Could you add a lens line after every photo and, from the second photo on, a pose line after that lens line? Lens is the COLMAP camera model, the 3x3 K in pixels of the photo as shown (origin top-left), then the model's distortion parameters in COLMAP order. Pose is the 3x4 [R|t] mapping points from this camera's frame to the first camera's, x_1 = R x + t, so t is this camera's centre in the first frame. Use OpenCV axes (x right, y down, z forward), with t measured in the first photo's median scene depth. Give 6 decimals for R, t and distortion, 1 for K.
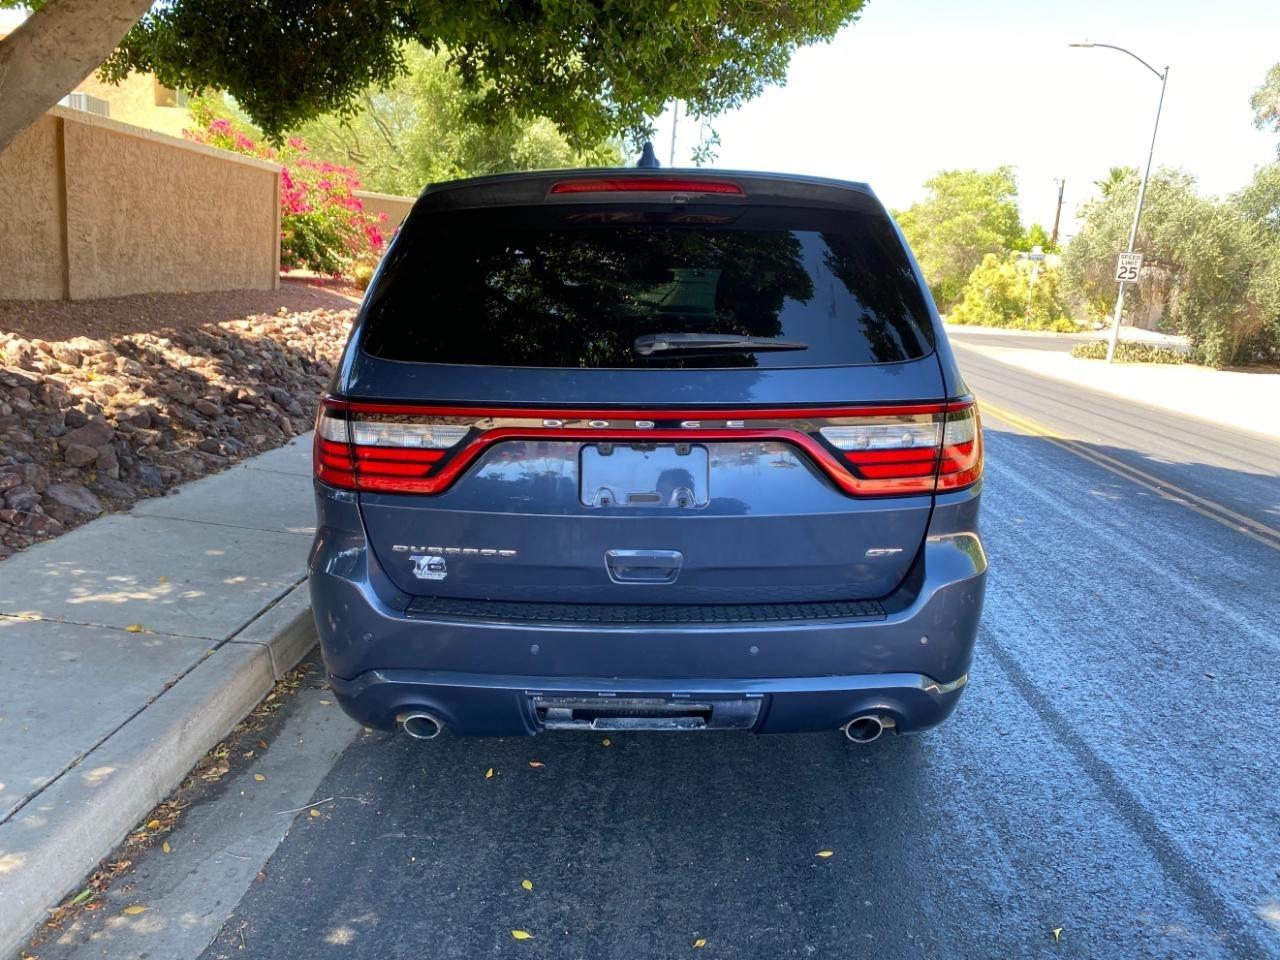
lens RADIAL K [[984.9, 0, 640.0], [0, 984.9, 480.0], [0, 0, 1]] dist [0.018825, -0.003730]
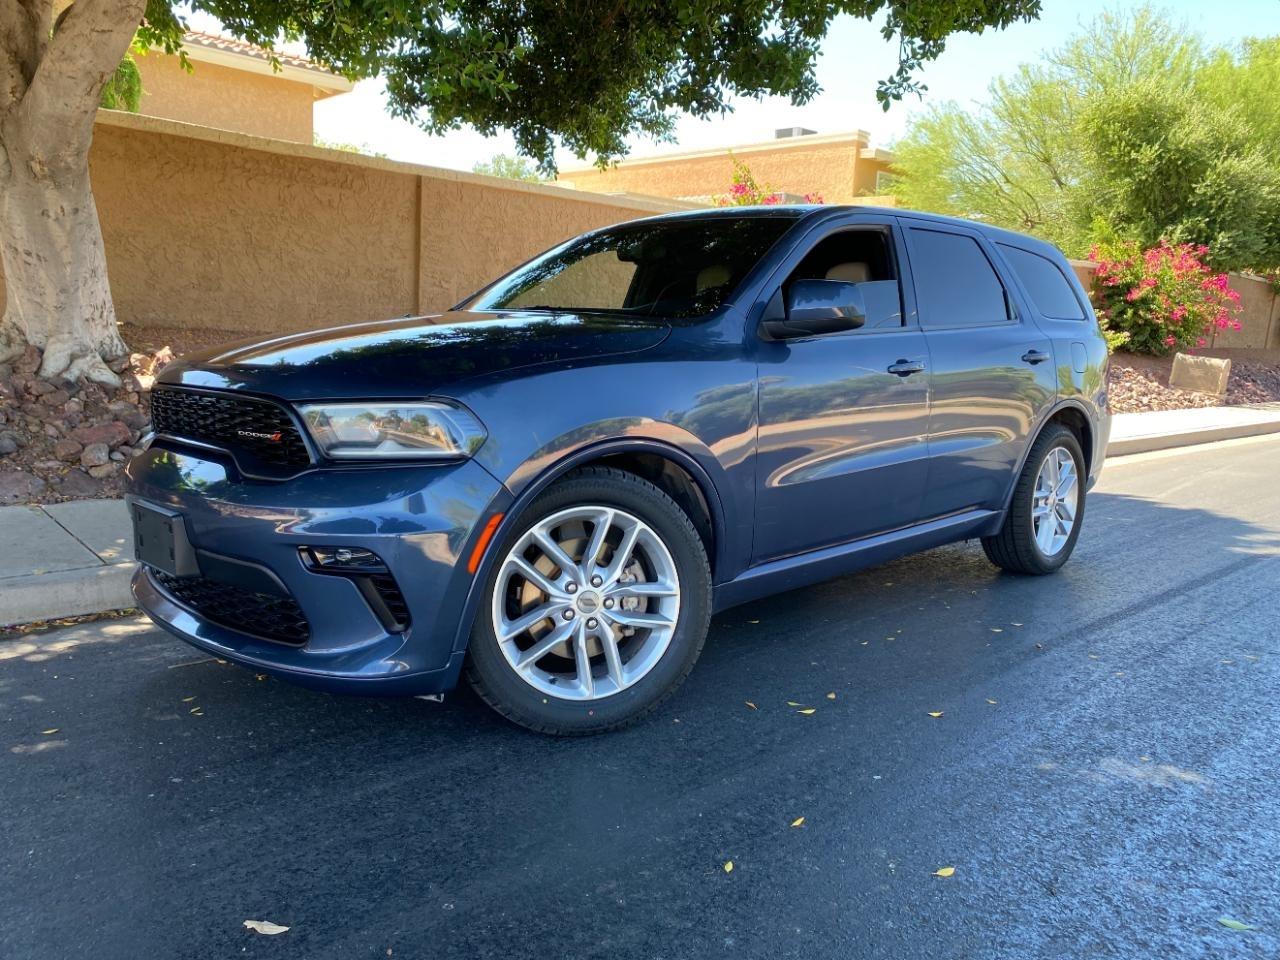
lens RADIAL K [[982.4, 0, 655.2], [0, 982.4, 478.5], [0, 0, 1]] dist [0.018771, -0.009692]
pose [[0.713331, 0.079936, -0.696253, 1.073354], [-0.145798, 0.988664, -0.035866, -0.086087], [0.685494, 0.127097, 0.716899, 1.198483]]
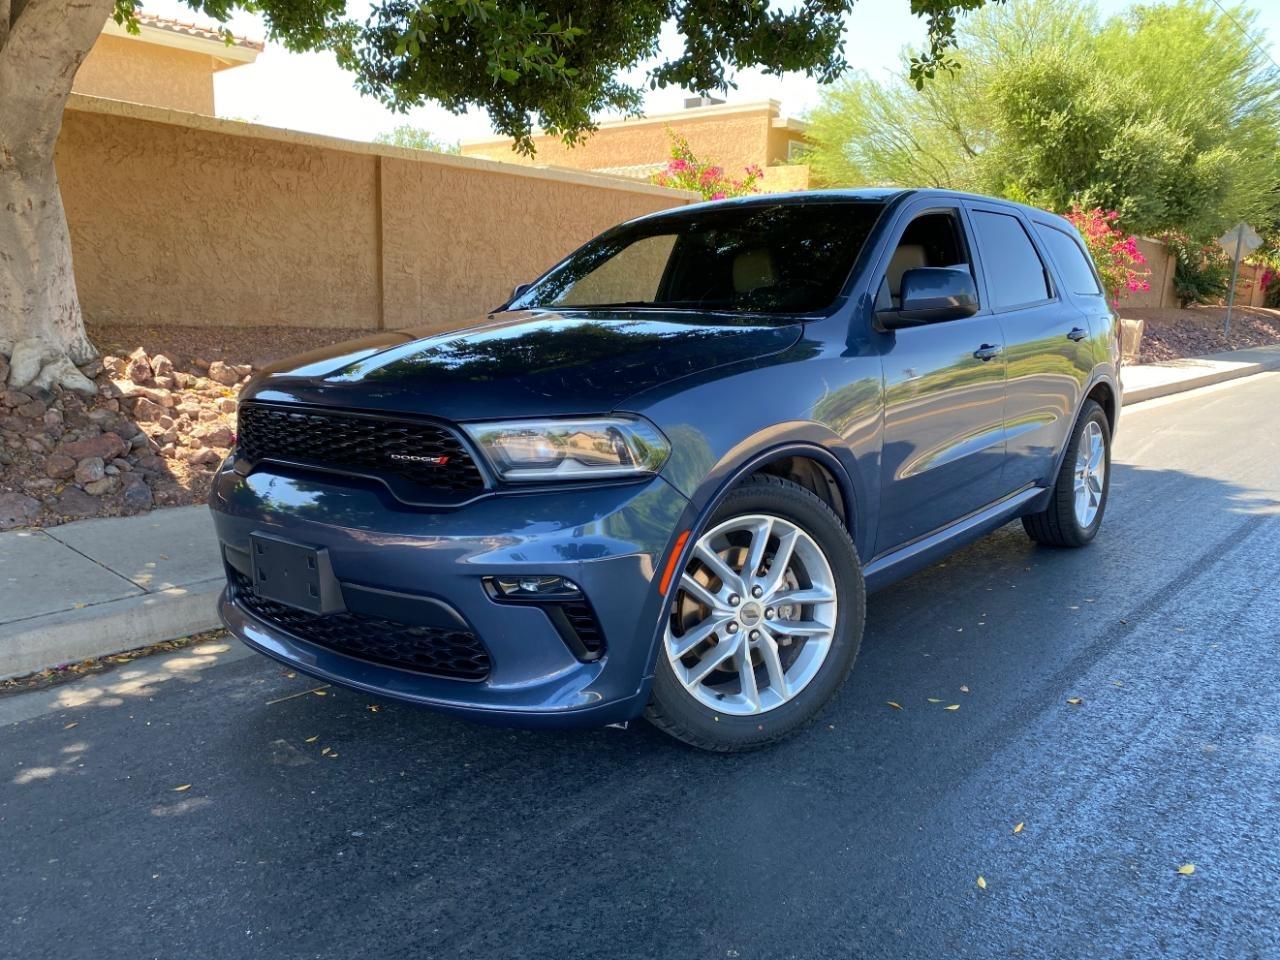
lens RADIAL K [[982.4, 0, 655.2], [0, 982.4, 478.5], [0, 0, 1]] dist [0.018771, -0.009692]
pose [[0.782331, 0.065487, -0.619411, 0.861533], [-0.098930, 0.994898, -0.019767, -0.091377], [0.614956, 0.076742, 0.784818, 1.061188]]
